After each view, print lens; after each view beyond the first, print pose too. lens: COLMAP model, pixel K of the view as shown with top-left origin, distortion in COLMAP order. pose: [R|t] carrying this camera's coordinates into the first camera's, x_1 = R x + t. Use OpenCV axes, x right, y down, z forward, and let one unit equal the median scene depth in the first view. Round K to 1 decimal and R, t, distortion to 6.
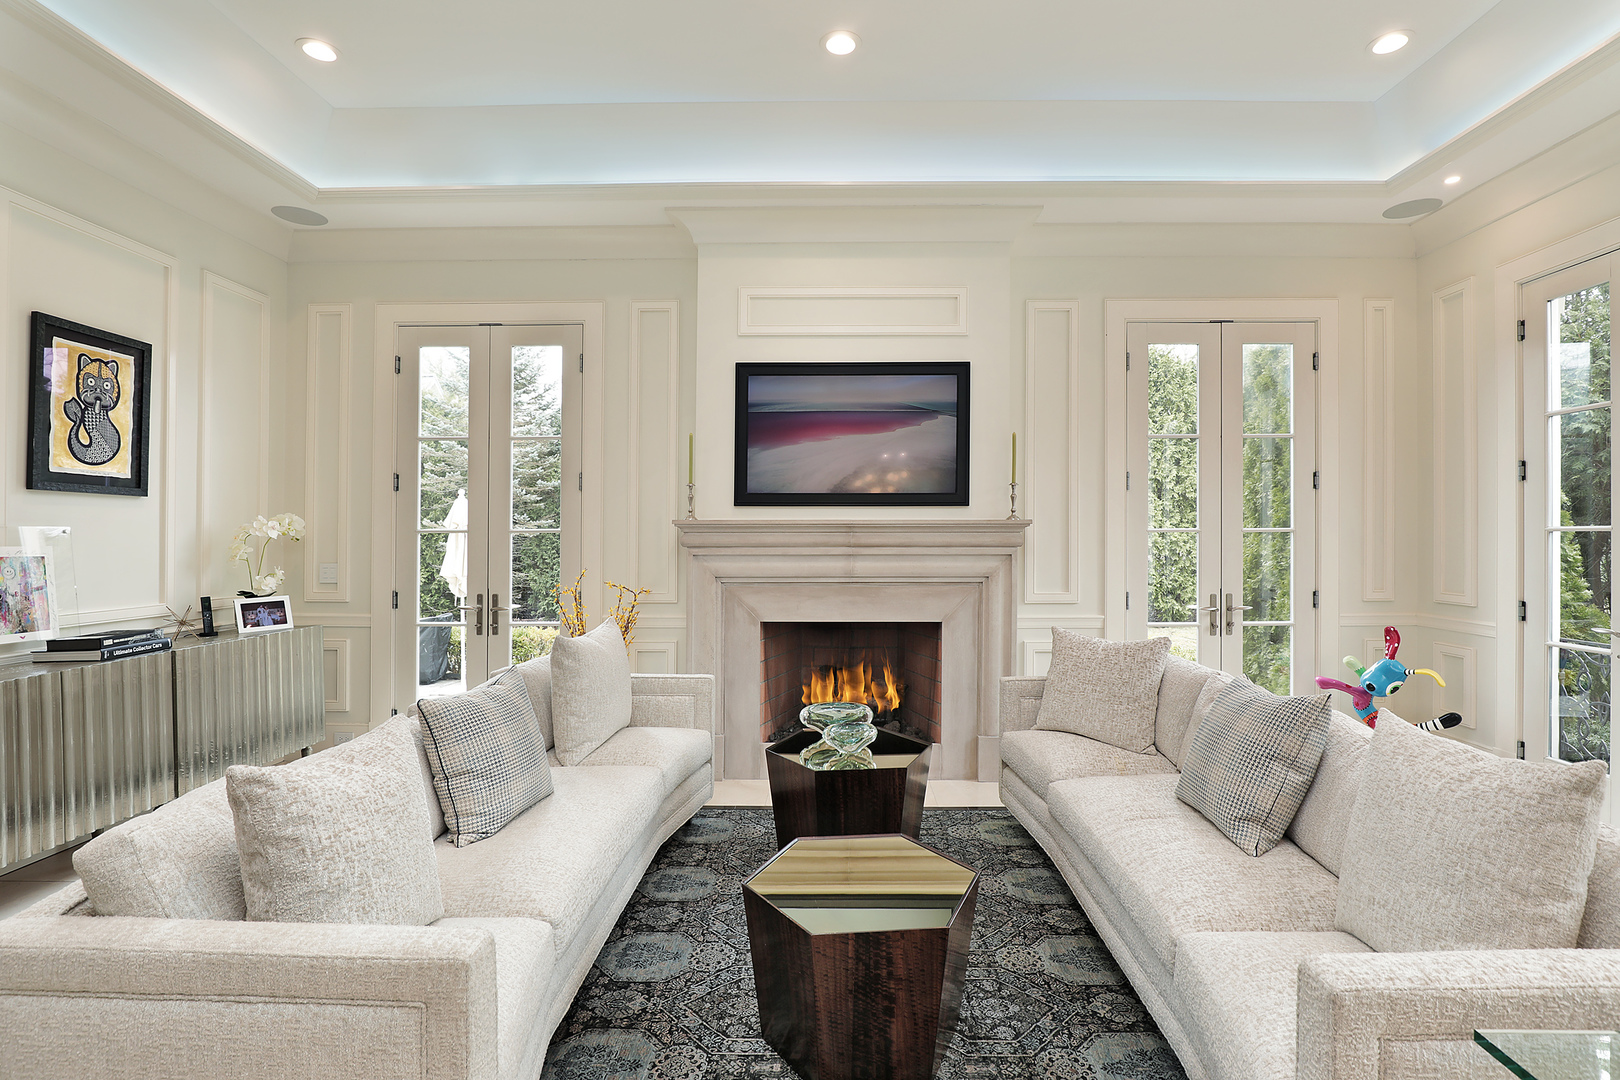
lens RADIAL K [[723.0, 0, 817.4], [0, 723.0, 533.3], [0, 0, 1]] dist [-0.017913, 0.000600]
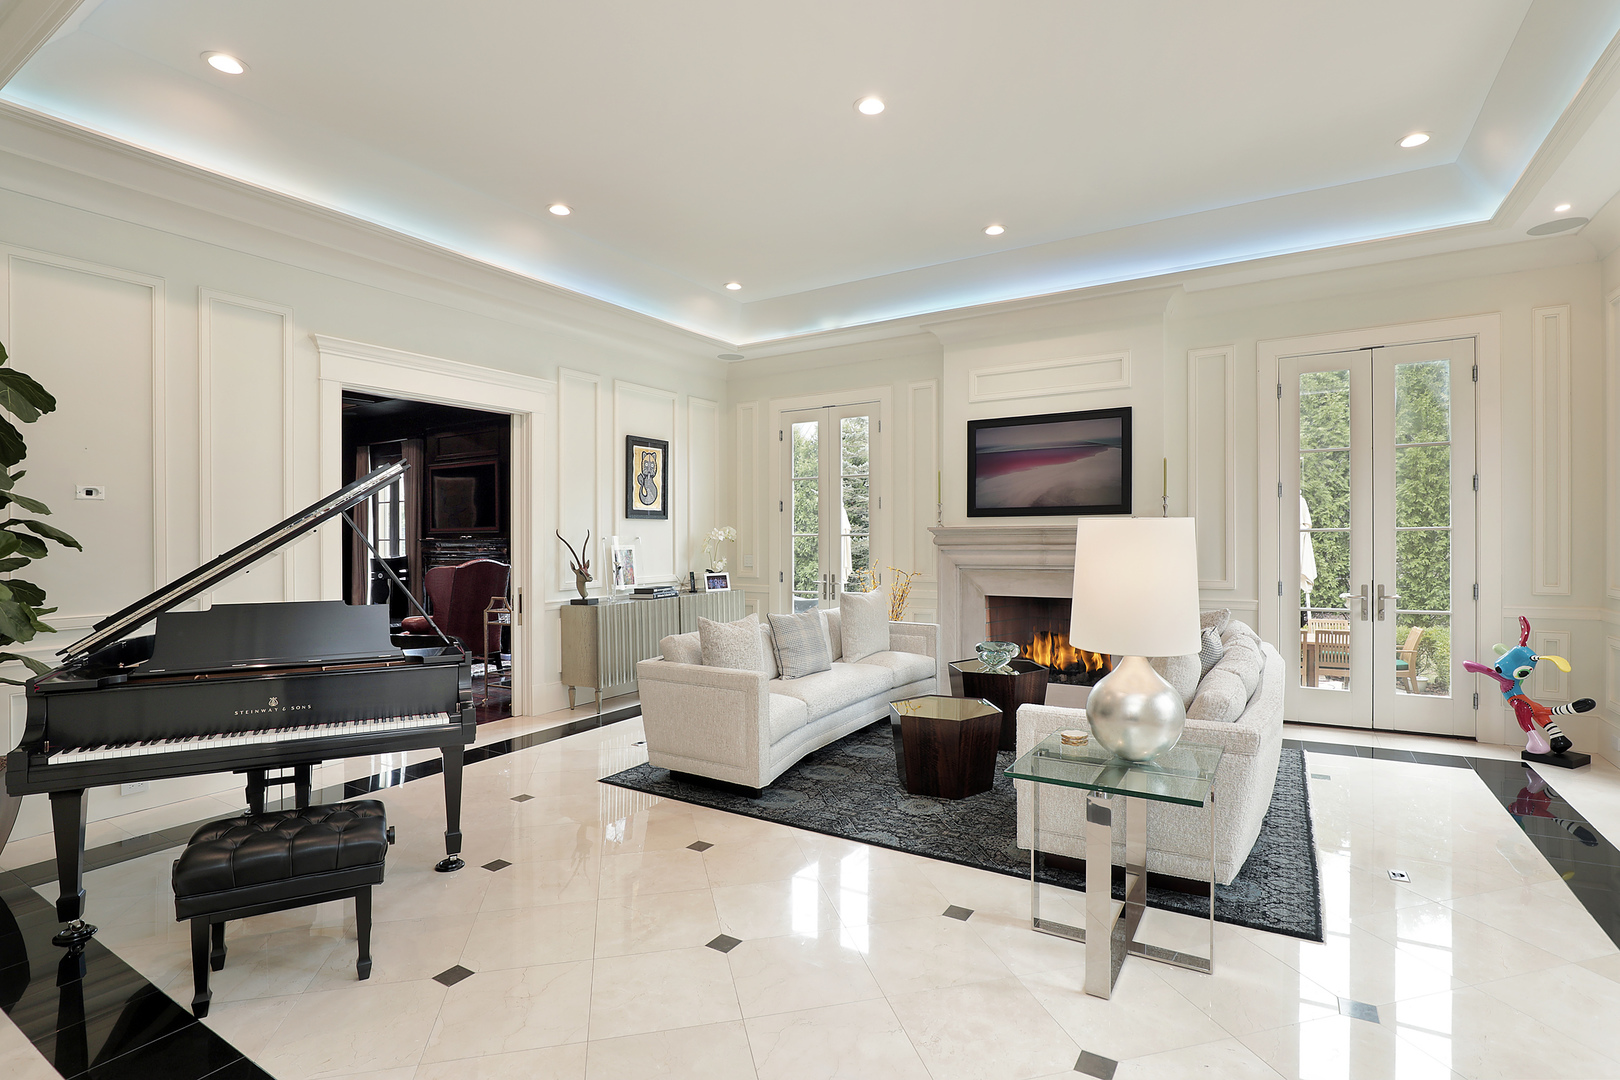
lens RADIAL K [[748.9, 0, 806.8], [0, 748.9, 527.6], [0, 0, 1]] dist [-0.000720, 0.000066]
pose [[0.849592, -0.013608, -0.527264, 0.430085], [0.010726, 0.999906, -0.008523, -0.007032], [0.527331, 0.001586, 0.849659, -0.503069]]
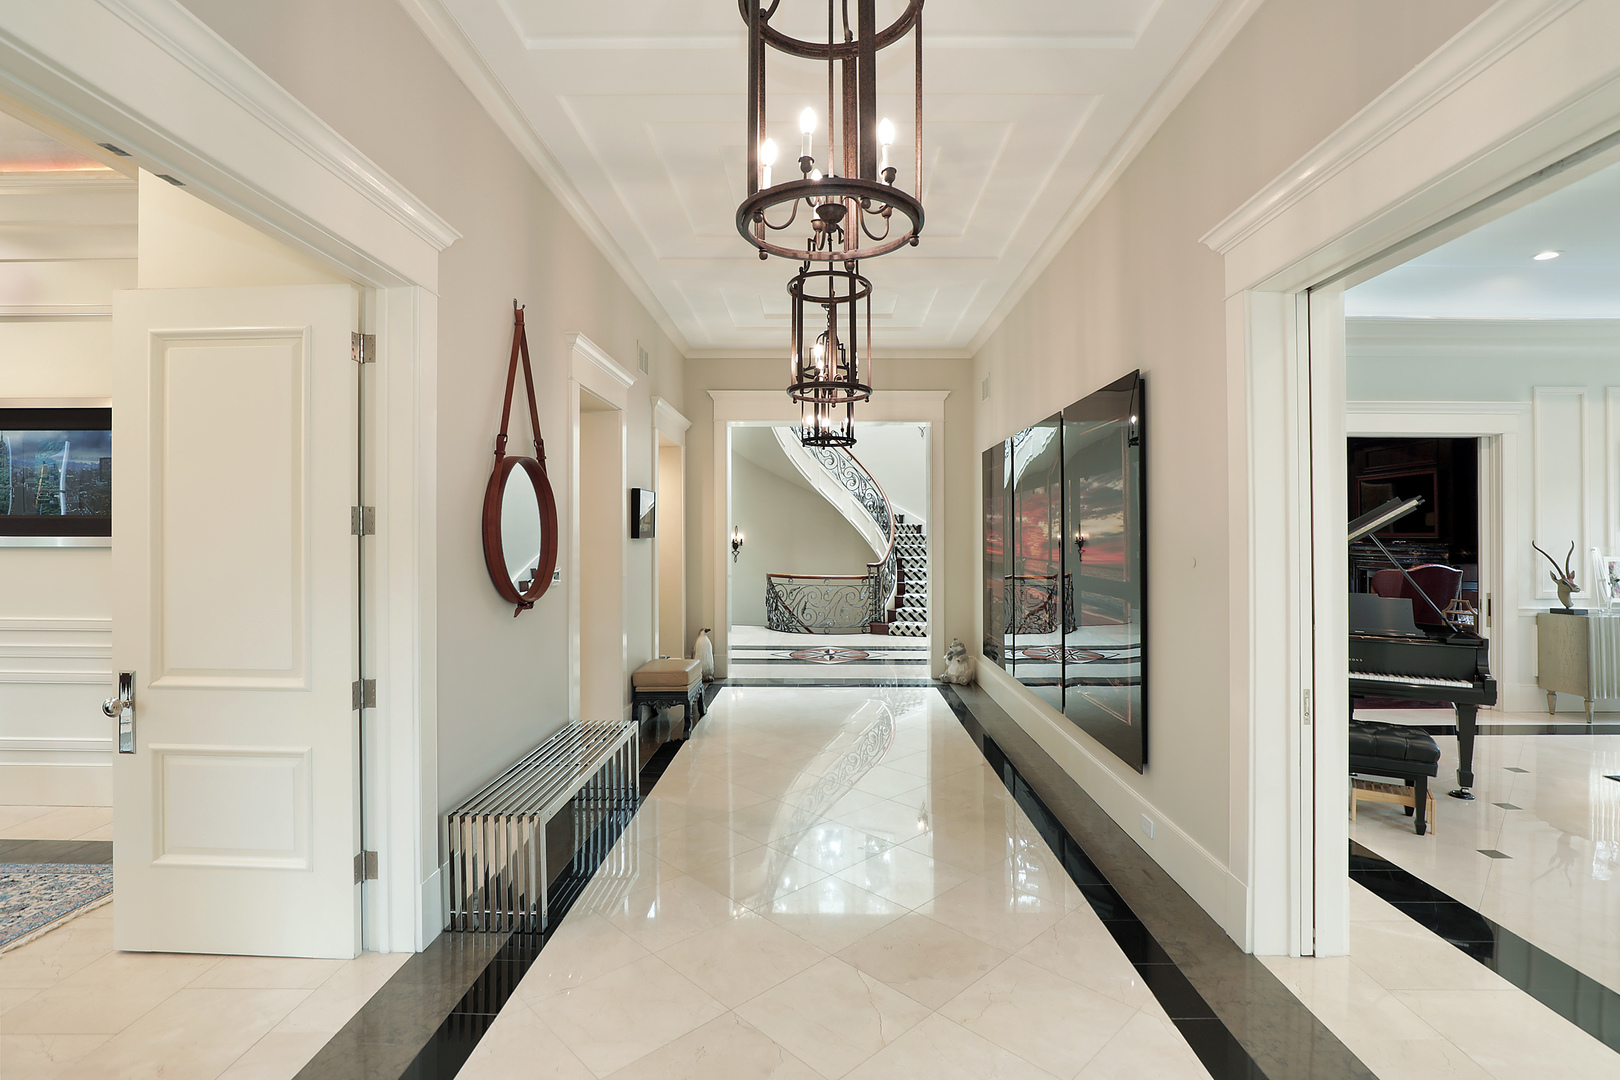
lens RADIAL K [[748.9, 0, 806.8], [0, 748.9, 527.6], [0, 0, 1]] dist [-0.000720, 0.000066]
pose [[-0.014226, -0.011377, -0.999834, 1.003030], [0.008313, 0.999899, -0.011496, -0.060625], [0.999864, -0.008475, -0.014130, -1.239450]]
